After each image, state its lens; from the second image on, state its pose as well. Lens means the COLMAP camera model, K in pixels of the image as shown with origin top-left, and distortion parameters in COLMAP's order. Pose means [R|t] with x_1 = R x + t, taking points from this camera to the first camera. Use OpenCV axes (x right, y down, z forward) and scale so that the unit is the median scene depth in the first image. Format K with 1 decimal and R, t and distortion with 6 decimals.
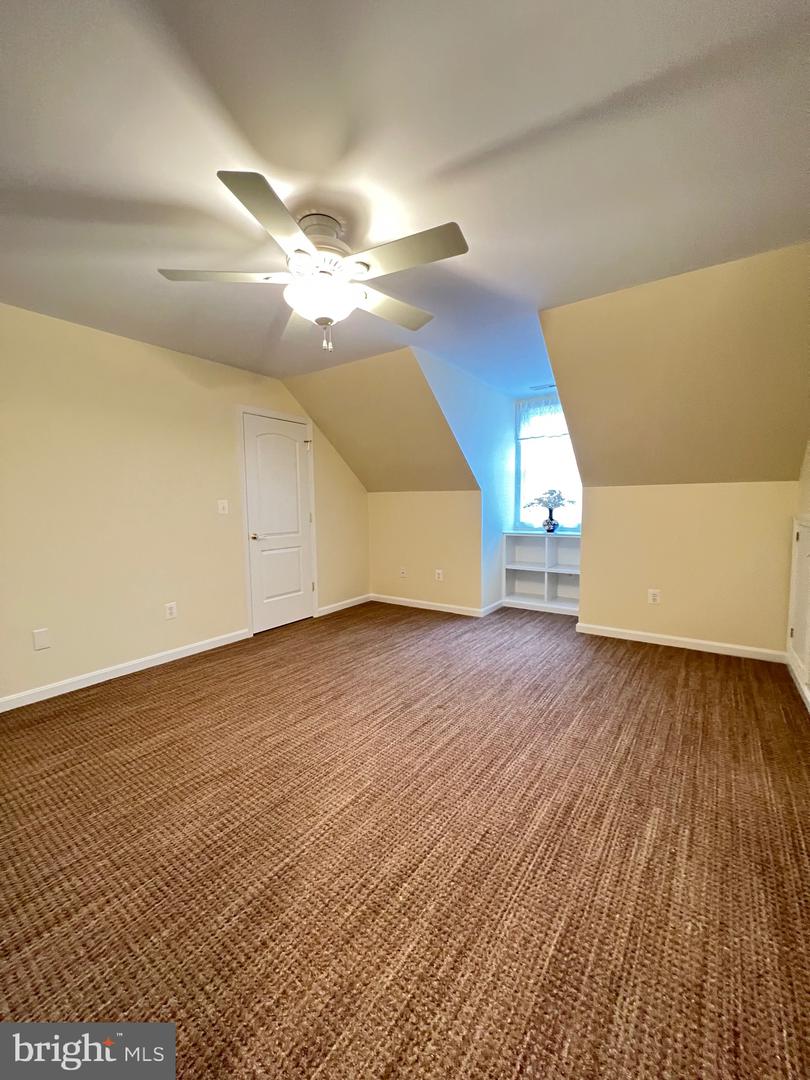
lens RADIAL K [[439.6, 0, 407.9], [0, 439.6, 536.4], [0, 0, 1]] dist [0.003044, -0.000036]
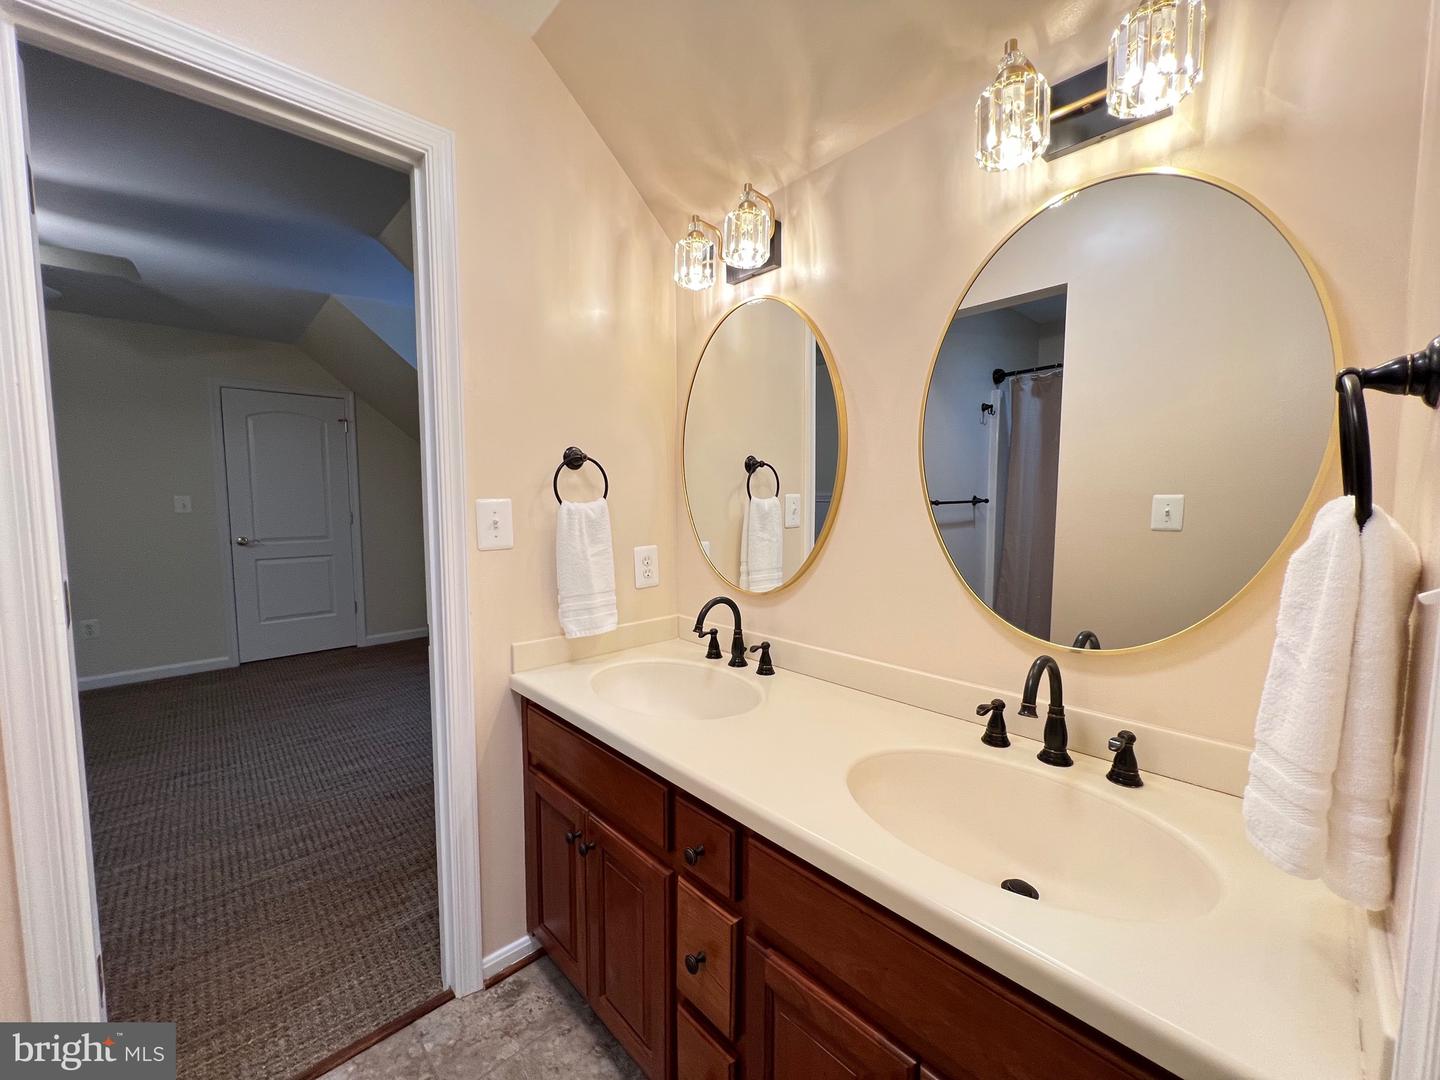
lens RADIAL K [[582.3, 0, 718.3], [0, 582.3, 539.4], [0, 0, 1]] dist [-0.000723, -0.000111]
pose [[0.978029, 0.028041, -0.206575, 1.287072], [-0.027152, 0.999606, 0.007134, -0.062709], [0.206694, -0.001368, 0.978405, 0.260447]]
